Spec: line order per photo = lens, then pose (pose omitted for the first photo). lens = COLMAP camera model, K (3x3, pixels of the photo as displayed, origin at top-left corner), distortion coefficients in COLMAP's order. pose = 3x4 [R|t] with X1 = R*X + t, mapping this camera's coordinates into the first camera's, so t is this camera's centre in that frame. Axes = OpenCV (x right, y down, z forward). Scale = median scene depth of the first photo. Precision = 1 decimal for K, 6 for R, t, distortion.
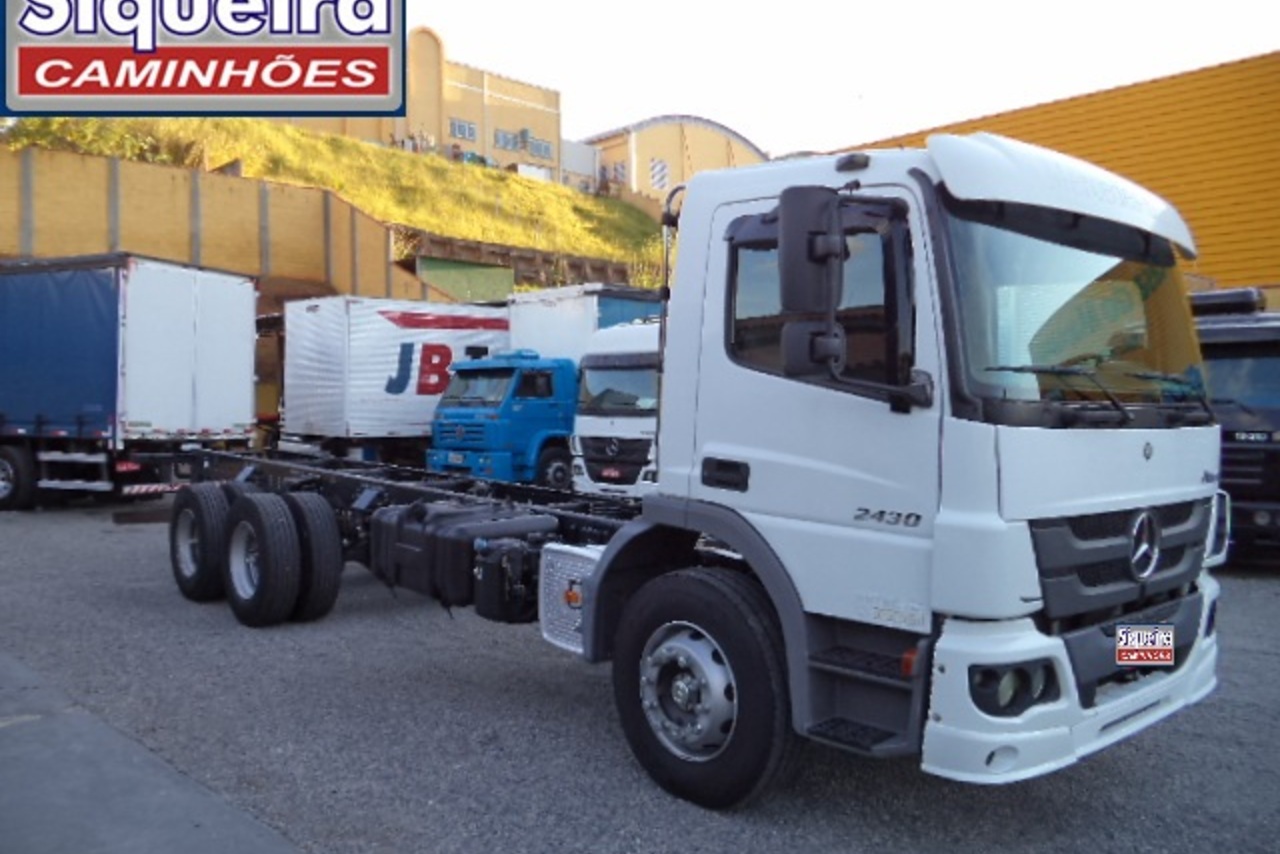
lens RADIAL K [[1014.3, 0, 640.0], [0, 1014.3, 427.0], [0, 0, 1]] dist [-0.009353, -0.004158]
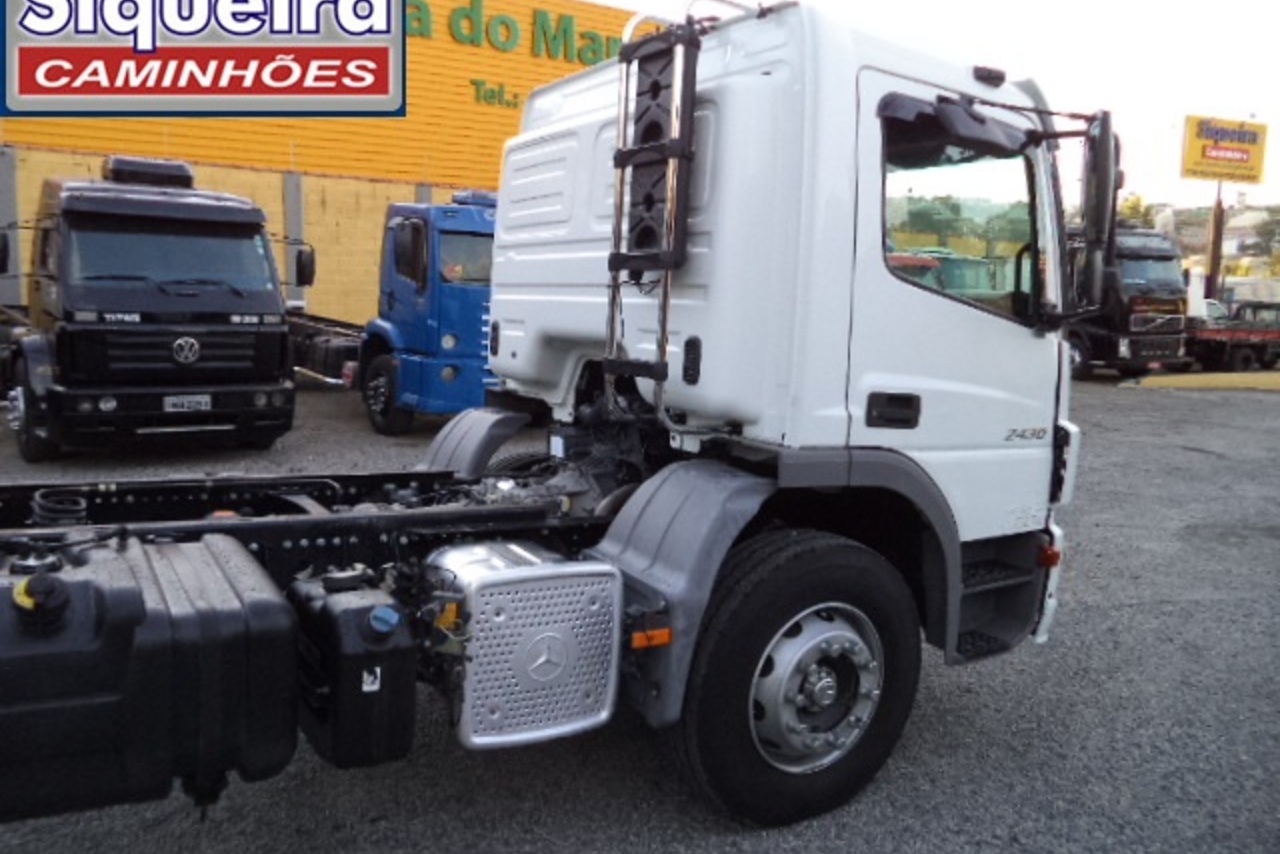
lens RADIAL K [[1014.3, 0, 640.0], [0, 1014.3, 427.0], [0, 0, 1]] dist [-0.009353, -0.004158]
pose [[0.170096, -0.120472, 0.978036, -0.129886], [-0.017312, 0.991980, 0.125201, -0.006898], [-0.985275, -0.038228, 0.166646, 0.180342]]
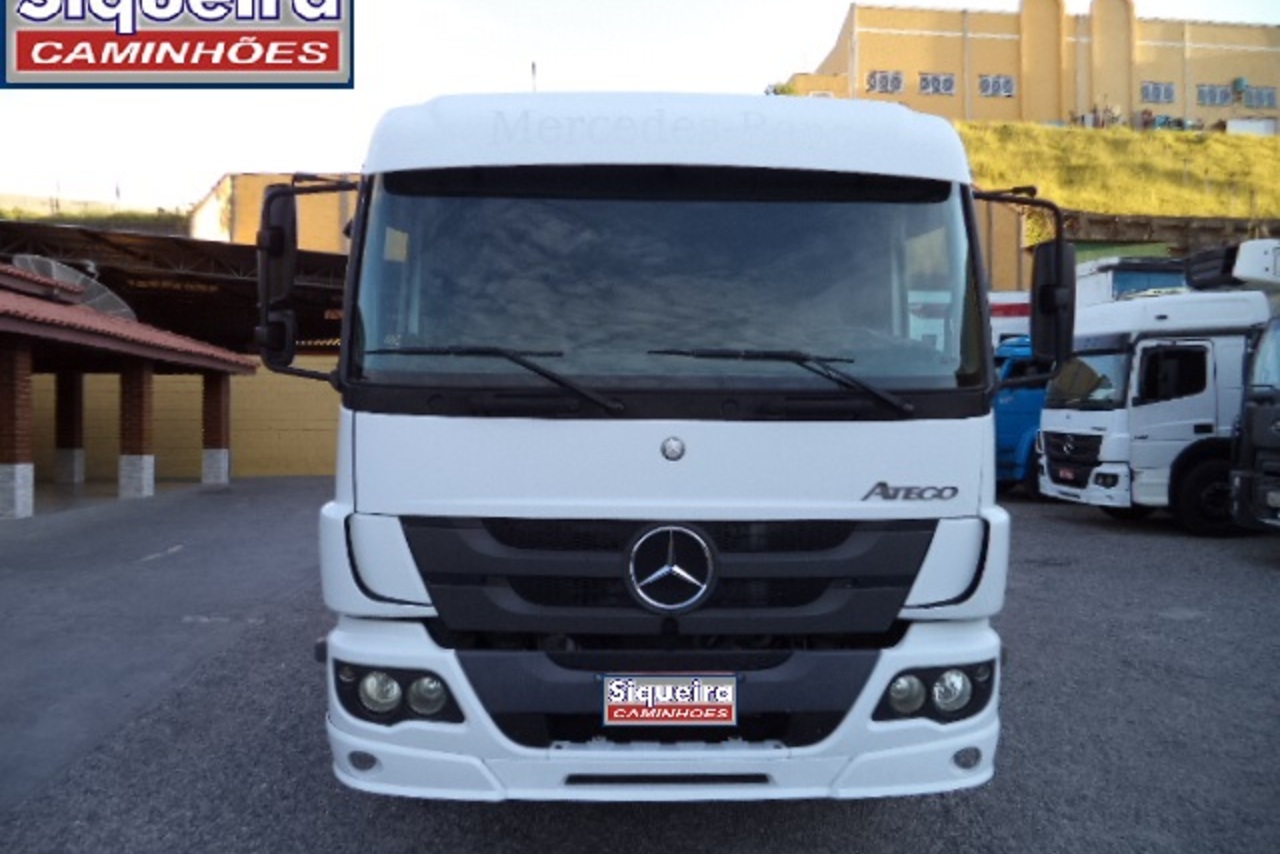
lens RADIAL K [[1014.3, 0, 640.0], [0, 1014.3, 427.0], [0, 0, 1]] dist [-0.009353, -0.004158]
pose [[0.780797, 0.015460, -0.624593, 0.044318], [-0.011660, 0.999880, 0.010172, 0.000004], [0.624676, -0.000659, 0.780884, 0.016705]]
